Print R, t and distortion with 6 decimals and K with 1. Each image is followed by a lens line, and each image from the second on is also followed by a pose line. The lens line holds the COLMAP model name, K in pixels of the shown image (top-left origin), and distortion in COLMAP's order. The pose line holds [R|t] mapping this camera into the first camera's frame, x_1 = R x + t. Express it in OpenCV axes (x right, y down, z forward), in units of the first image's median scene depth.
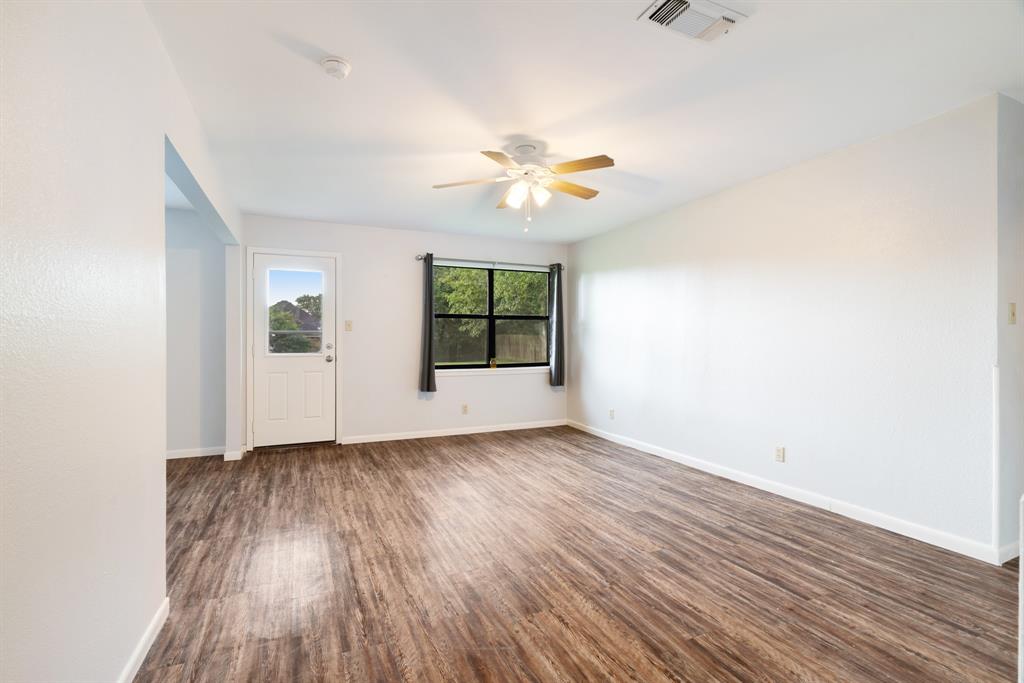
lens RADIAL K [[461.8, 0, 513.6], [0, 461.8, 341.2], [0, 0, 1]] dist [-0.002813, 0.000389]
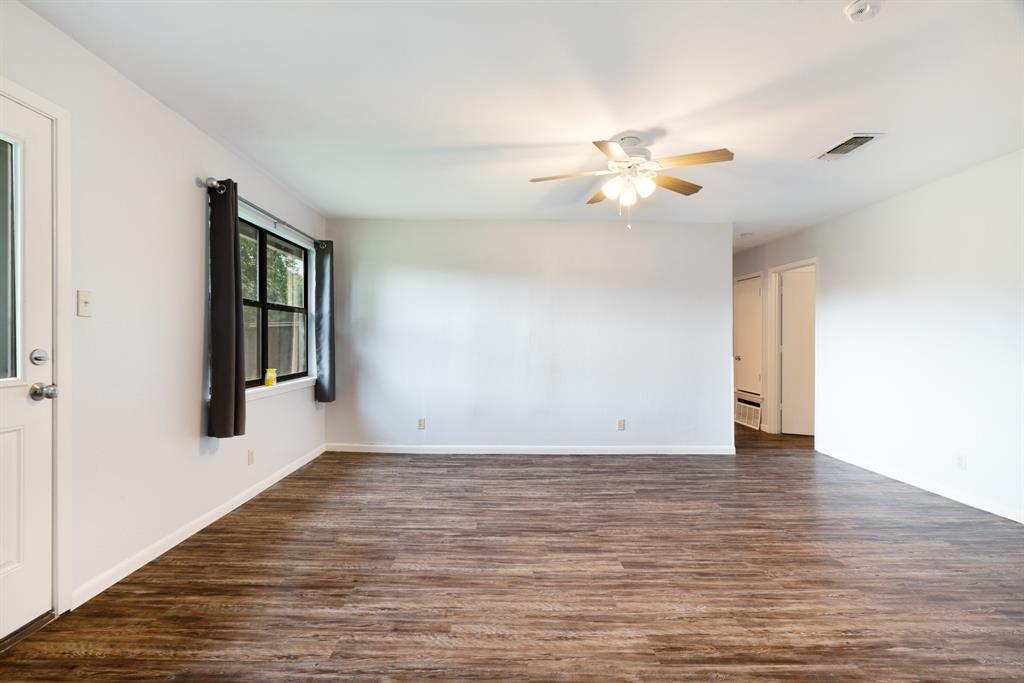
lens RADIAL K [[452.6, 0, 500.3], [0, 452.6, 343.0], [0, 0, 1]] dist [-0.000570, 0.001410]
pose [[0.412440, 0.003842, 0.910977, -0.916315], [-0.008955, 0.999960, -0.000163, -0.004936], [-0.910941, -0.008091, 0.412458, 0.836196]]
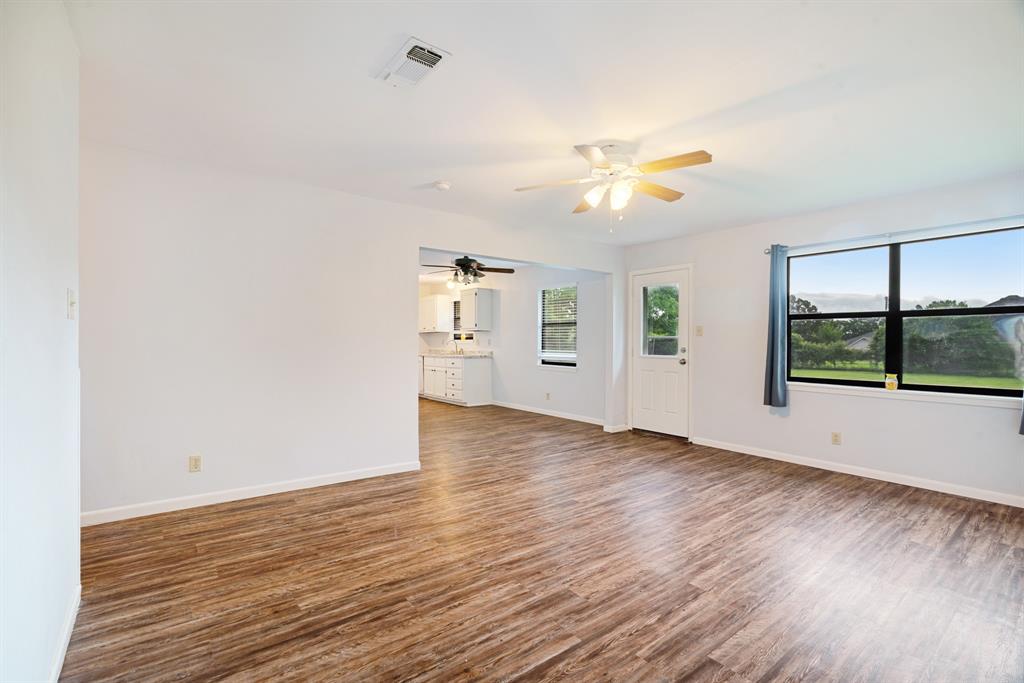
lens RADIAL K [[461.8, 0, 513.6], [0, 461.8, 341.2], [0, 0, 1]] dist [-0.002813, 0.000389]
pose [[0.247028, 0.002845, -0.969004, 0.888124], [-0.014019, 0.999902, -0.000638, -0.006101], [0.968907, 0.013742, 0.247044, 0.542520]]
